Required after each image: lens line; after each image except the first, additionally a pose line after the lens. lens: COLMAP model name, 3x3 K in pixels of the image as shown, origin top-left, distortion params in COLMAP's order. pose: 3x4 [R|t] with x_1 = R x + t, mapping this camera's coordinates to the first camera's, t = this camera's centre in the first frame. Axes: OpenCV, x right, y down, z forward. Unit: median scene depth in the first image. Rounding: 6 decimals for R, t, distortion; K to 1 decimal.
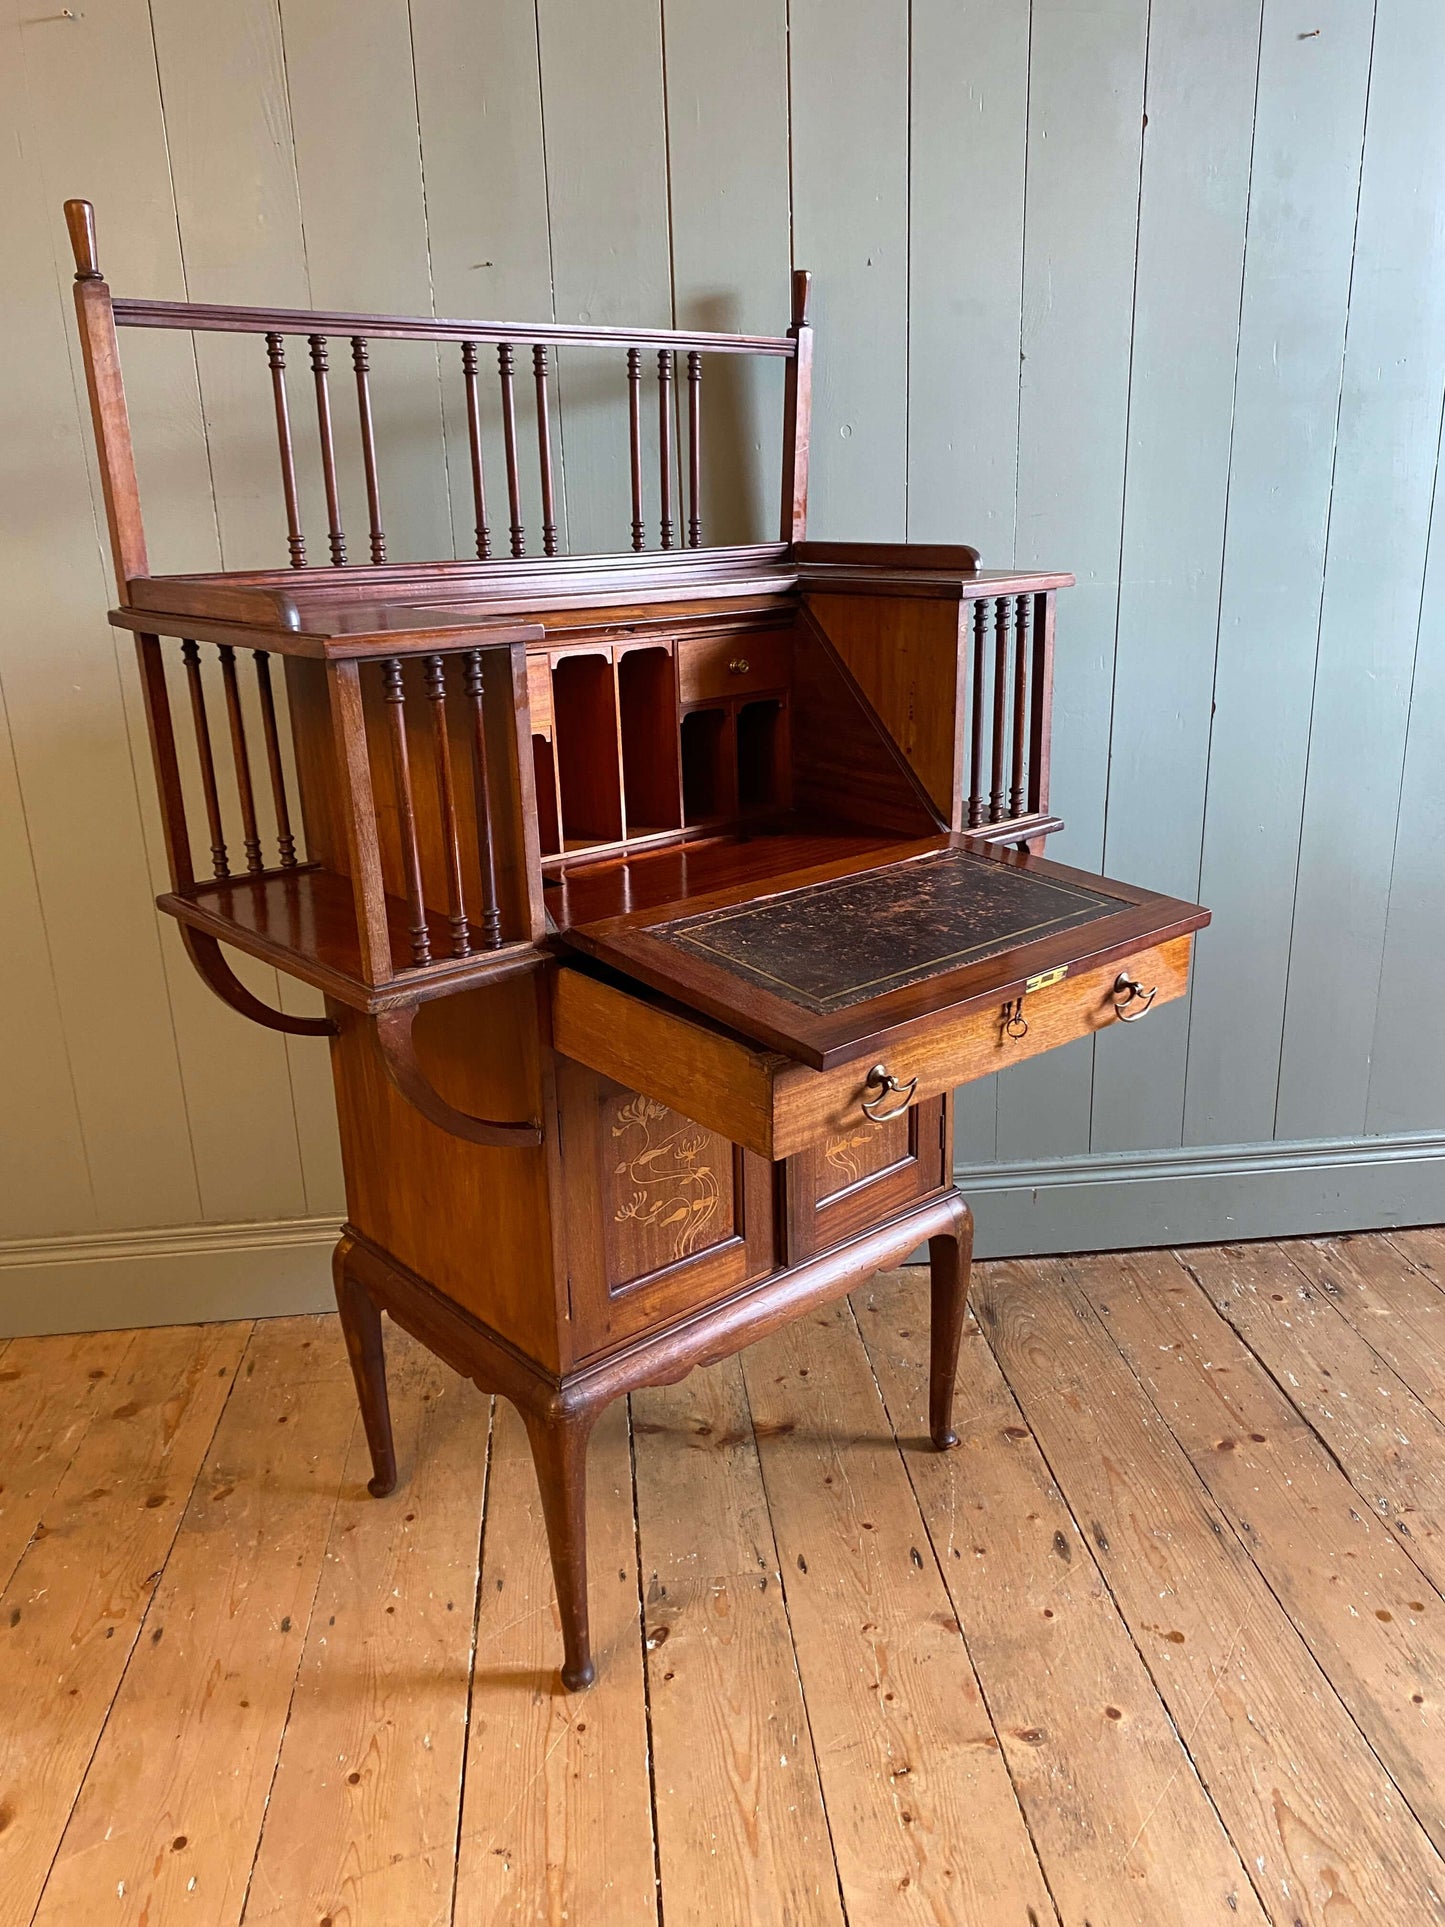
lens RADIAL K [[1473.9, 0, 730.2], [0, 1473.9, 957.9], [0, 0, 1]] dist [0.044721, -0.042083]
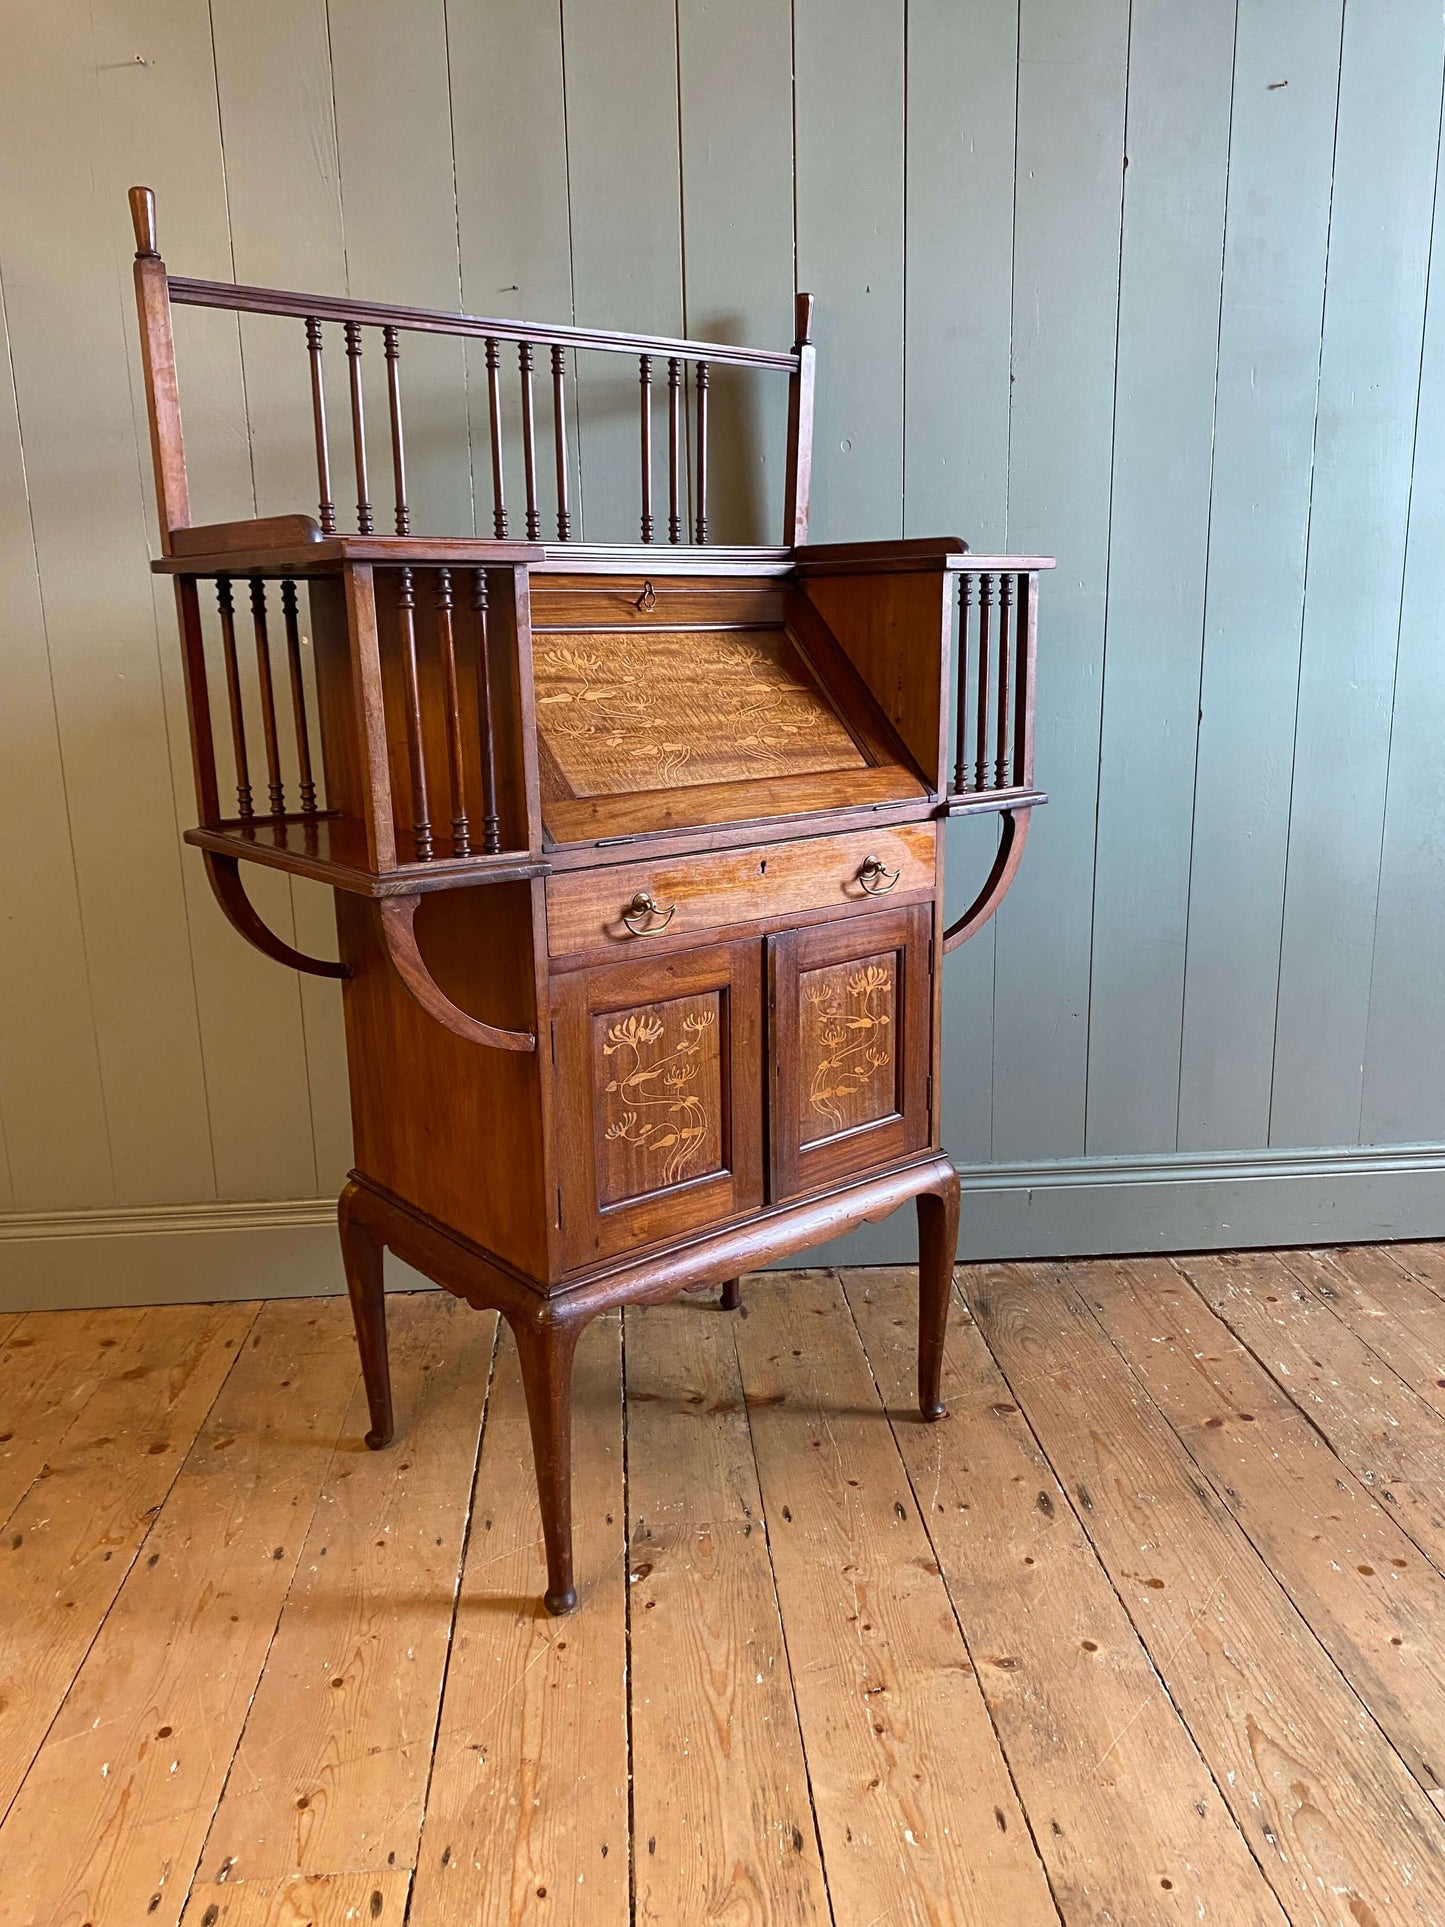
lens RADIAL K [[1471.2, 0, 717.4], [0, 1471.2, 960.2], [0, 0, 1]] dist [0.043909, -0.044120]
pose [[0.999496, 0.014750, -0.028124, 0.026608], [-0.016900, 0.996826, -0.077792, 0.123604], [0.026887, 0.078228, 0.996573, -0.040454]]
